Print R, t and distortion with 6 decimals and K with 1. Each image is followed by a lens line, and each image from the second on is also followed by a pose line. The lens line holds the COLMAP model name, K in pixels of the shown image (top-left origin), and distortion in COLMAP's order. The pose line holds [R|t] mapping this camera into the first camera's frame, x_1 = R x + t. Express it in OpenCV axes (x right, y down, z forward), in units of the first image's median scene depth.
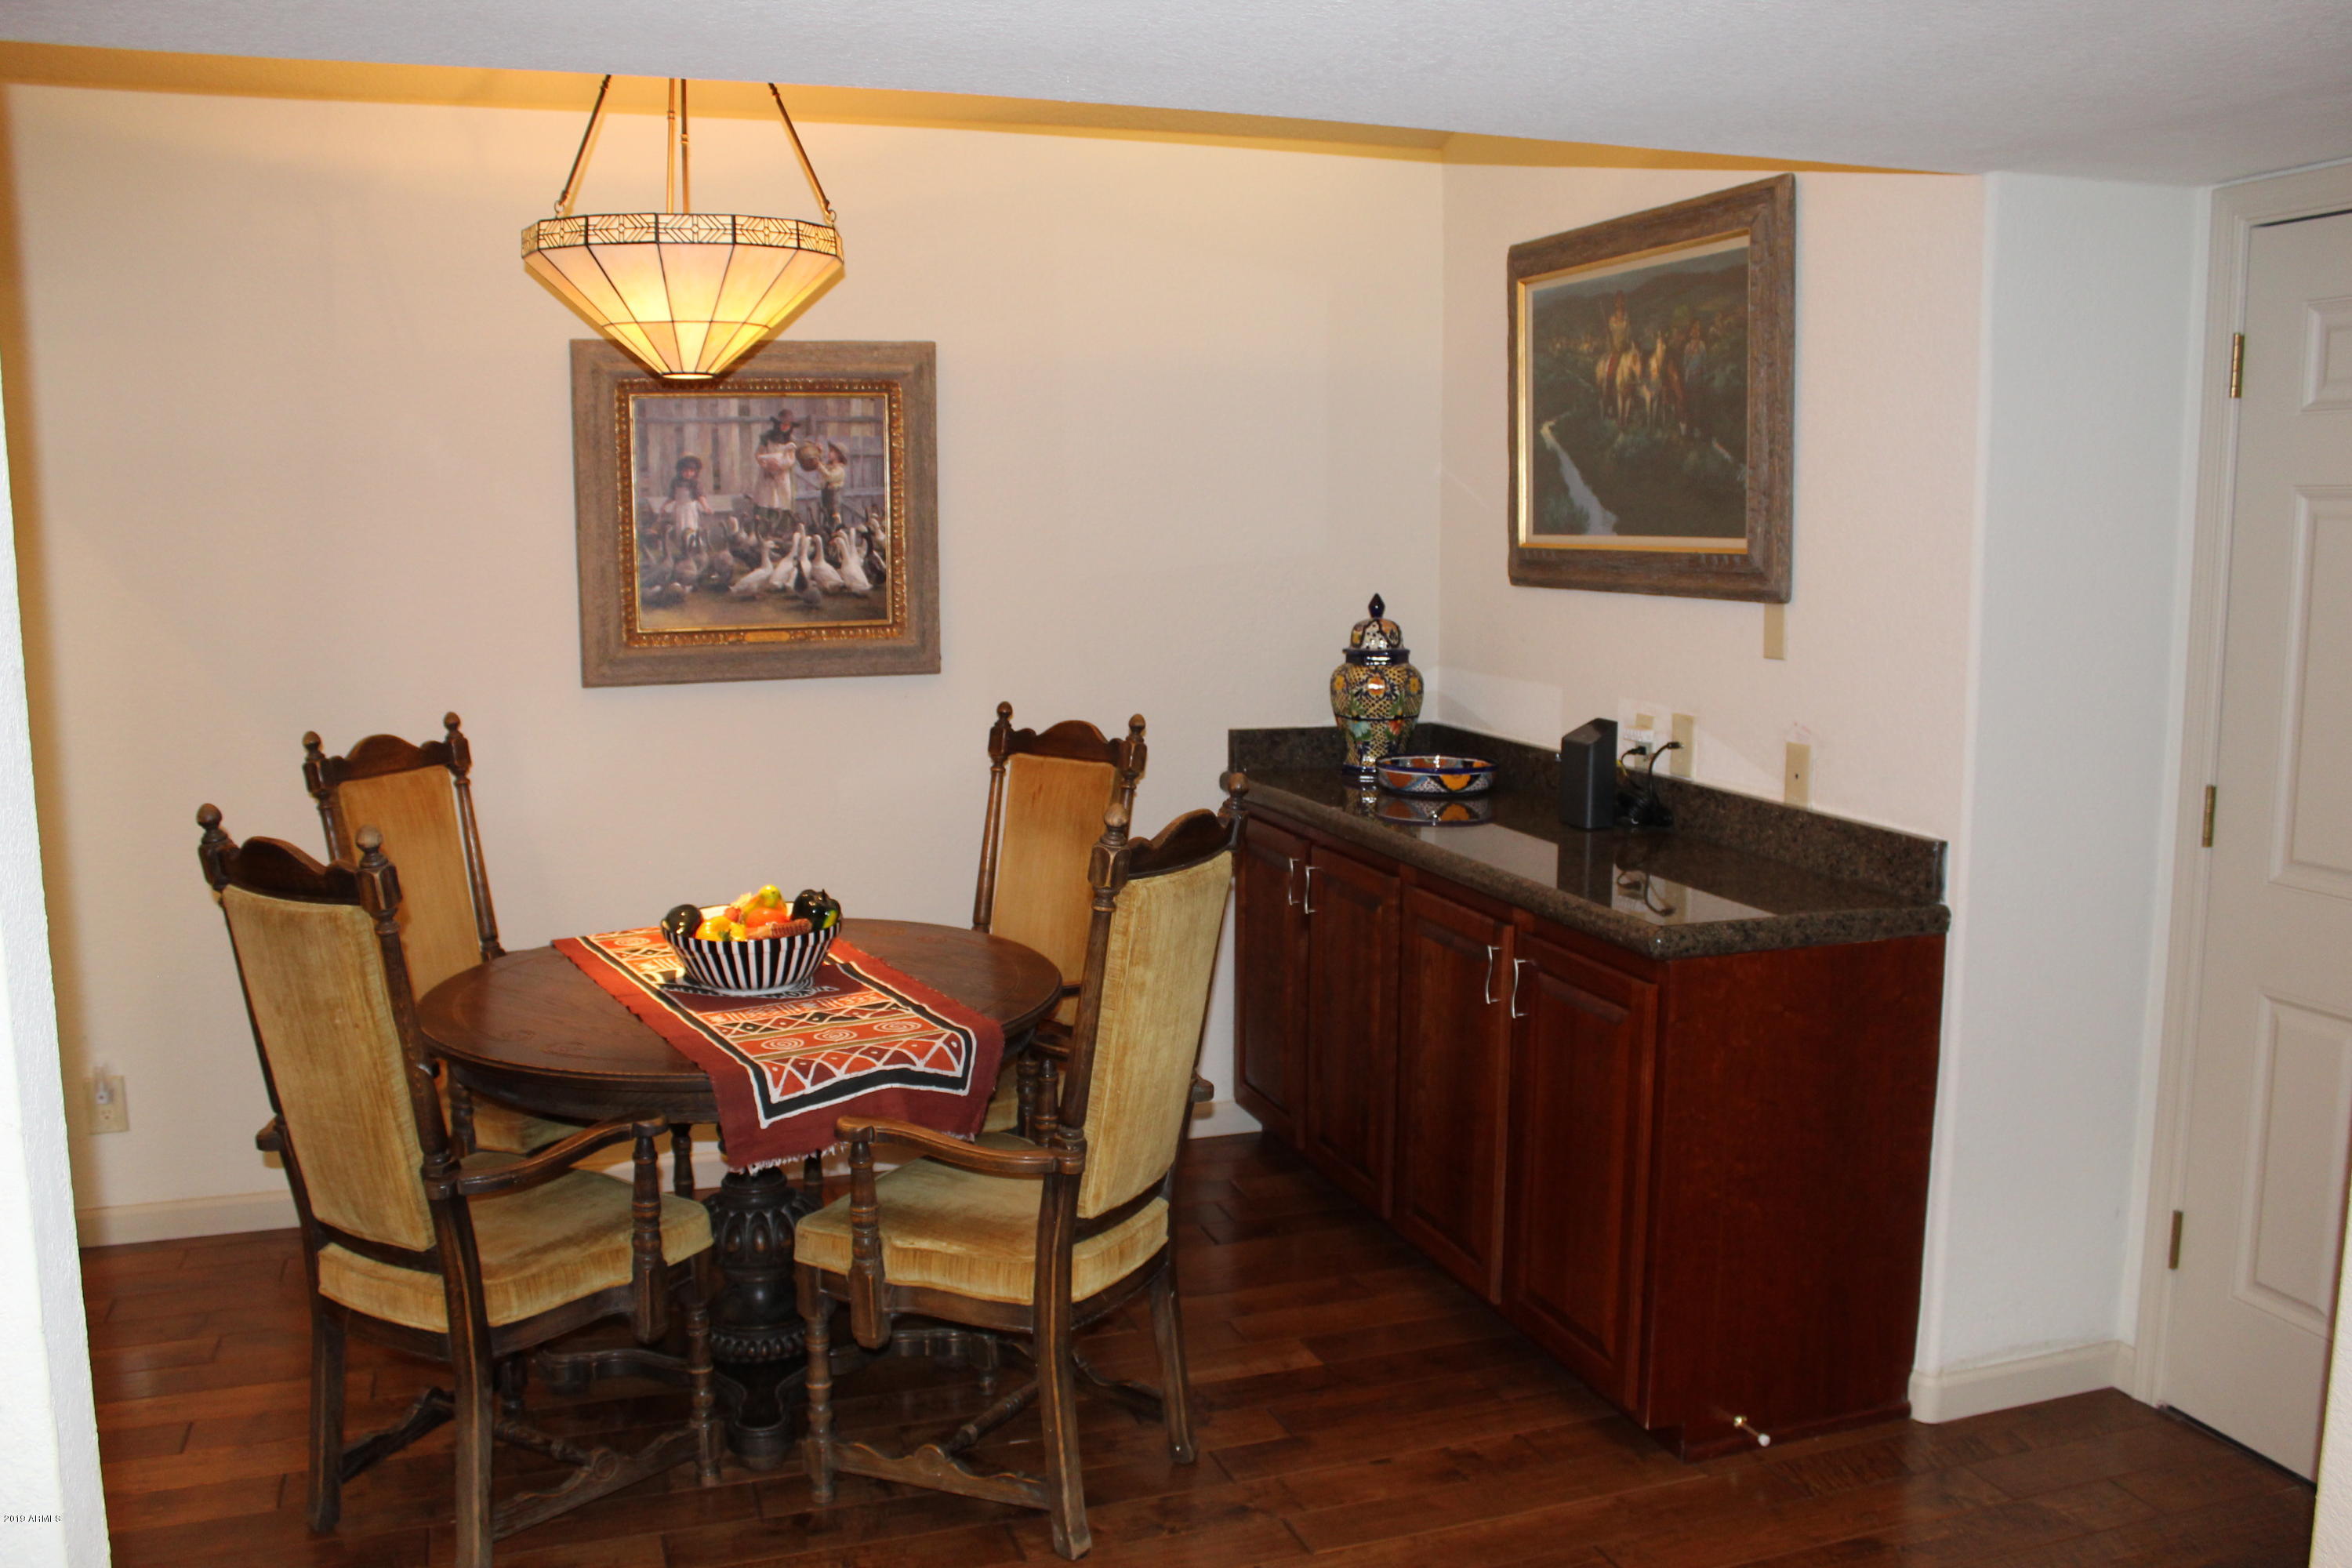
lens RADIAL K [[2035.7, 0, 1176.0], [0, 2035.7, 784.0], [0, 0, 1]] dist [-0.104133, 0.002457]
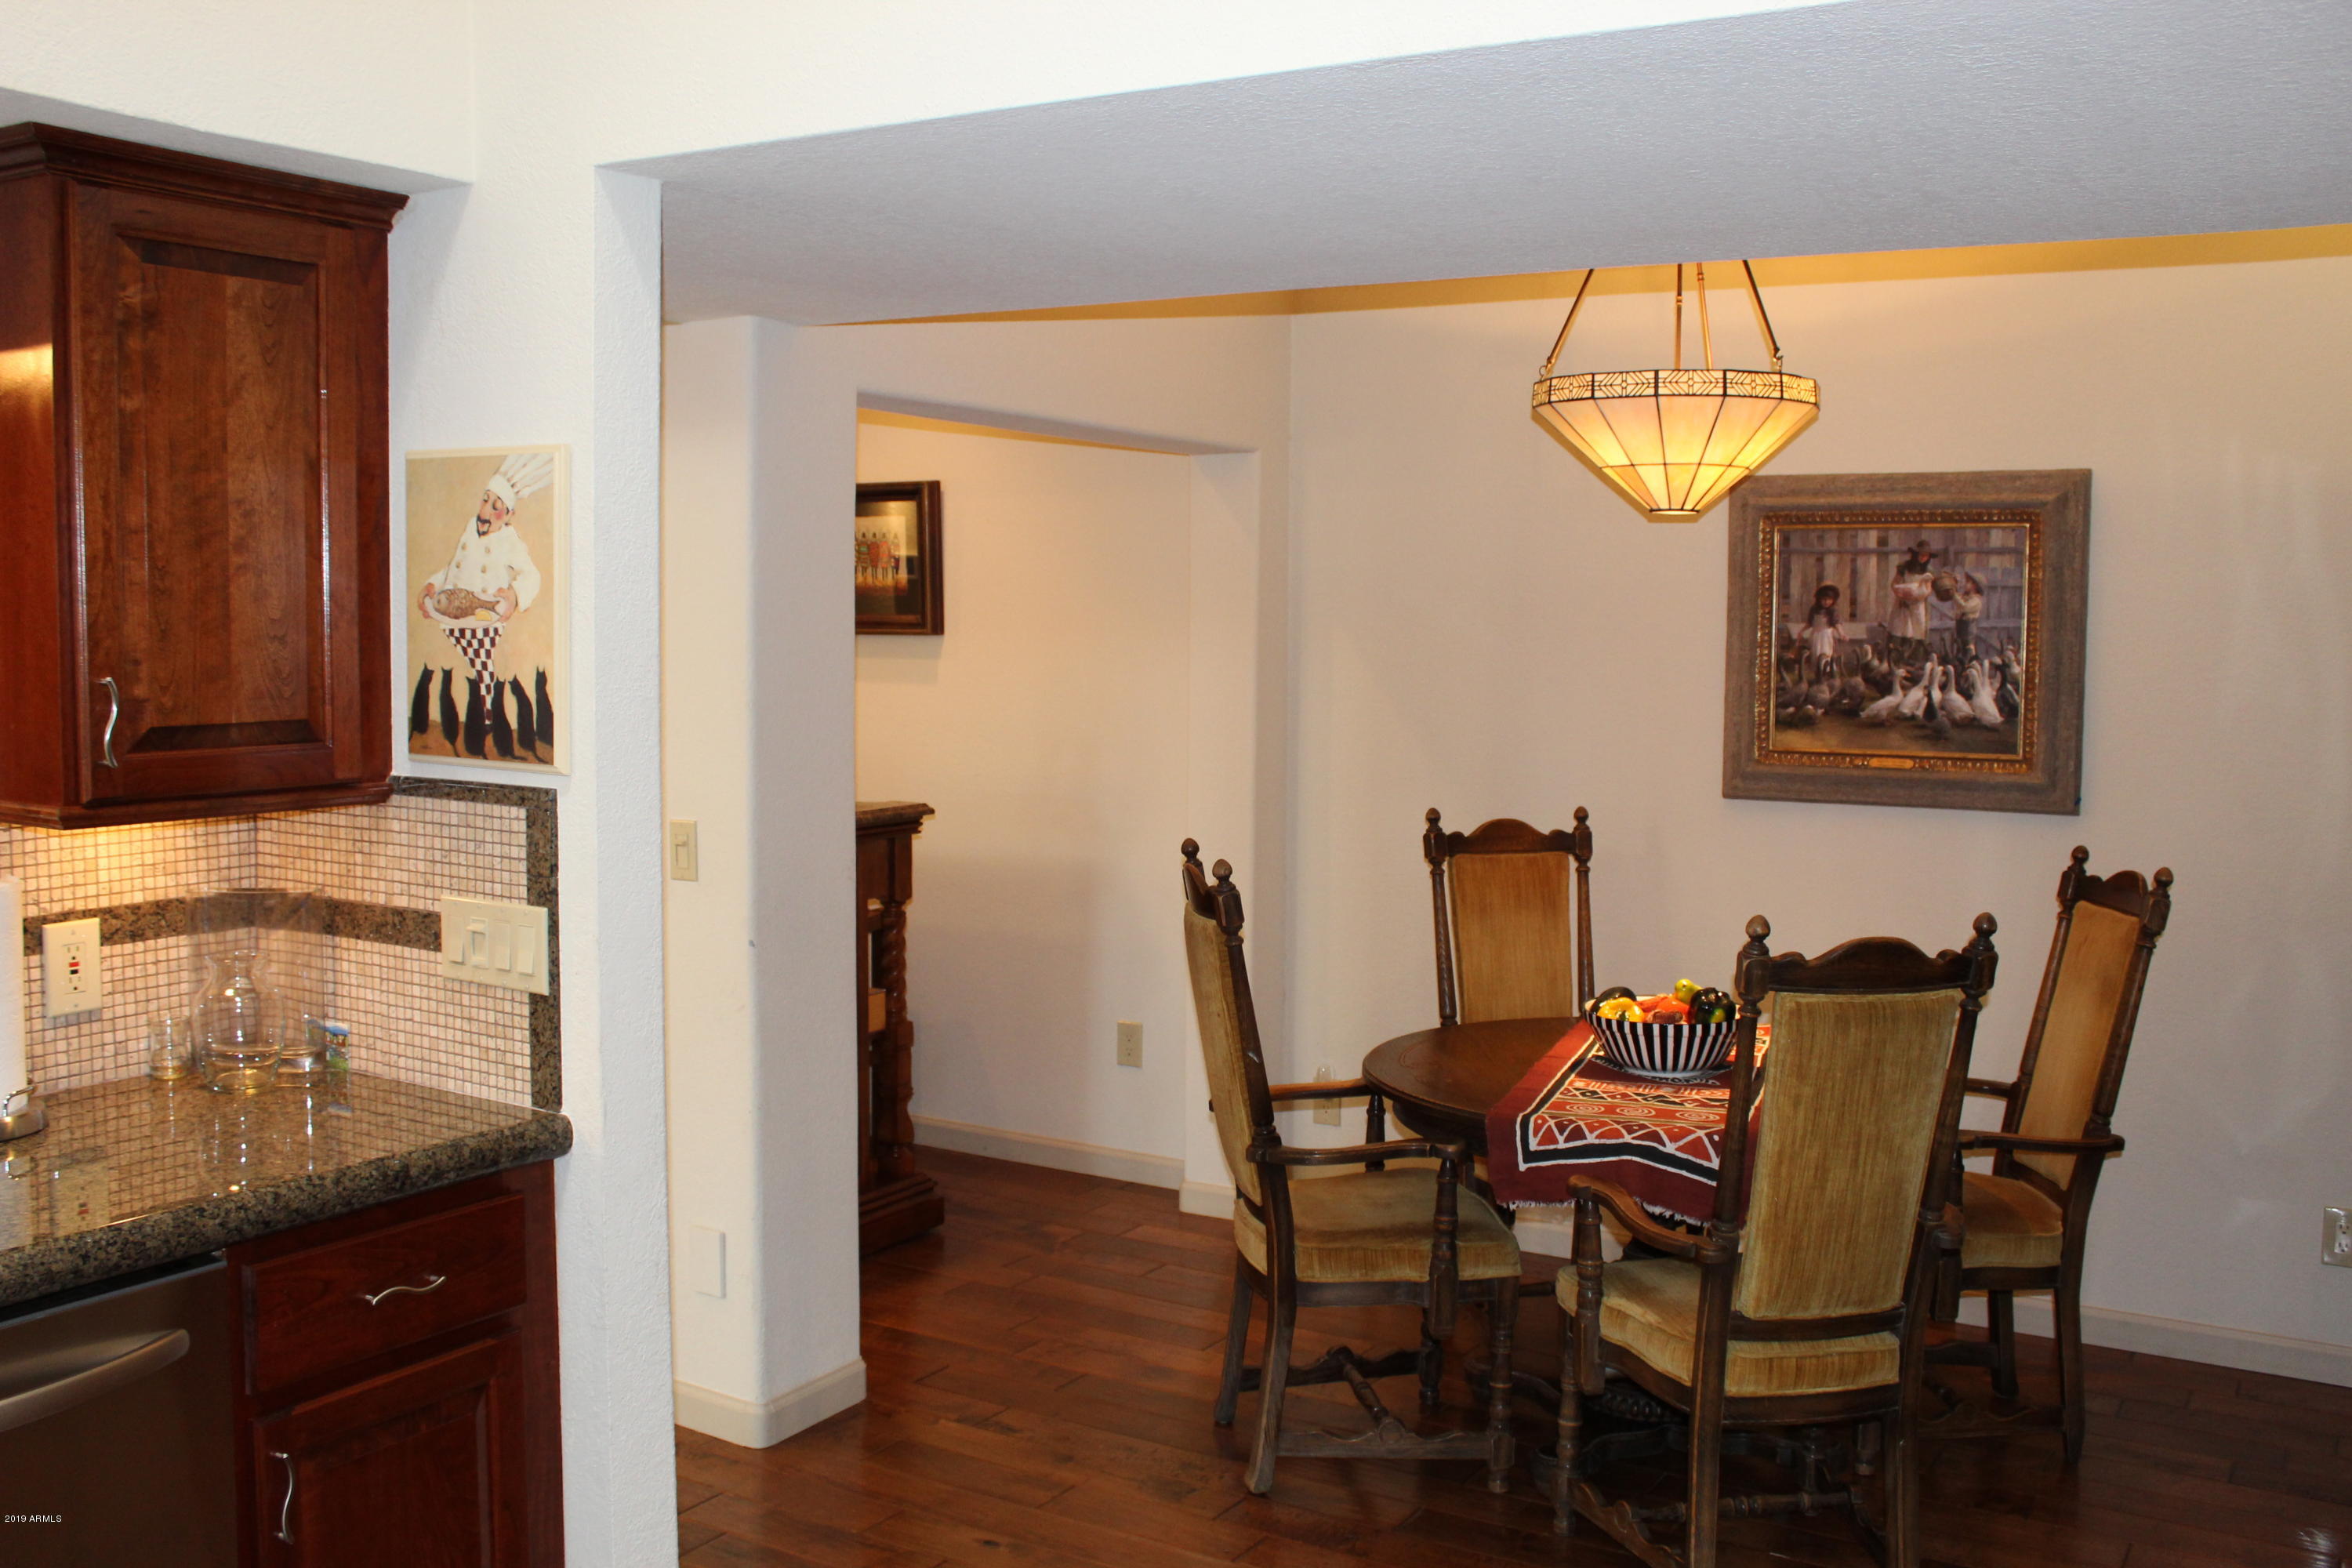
lens RADIAL K [[2190.6, 0, 1176.0], [0, 2190.6, 784.0], [0, 0, 1]] dist [-0.052547, 0.010904]
pose [[0.655405, 0.071324, -0.751903, 0.388433], [-0.123715, 0.992223, -0.013717, -0.003076], [0.745077, 0.102012, 0.659132, 0.015839]]
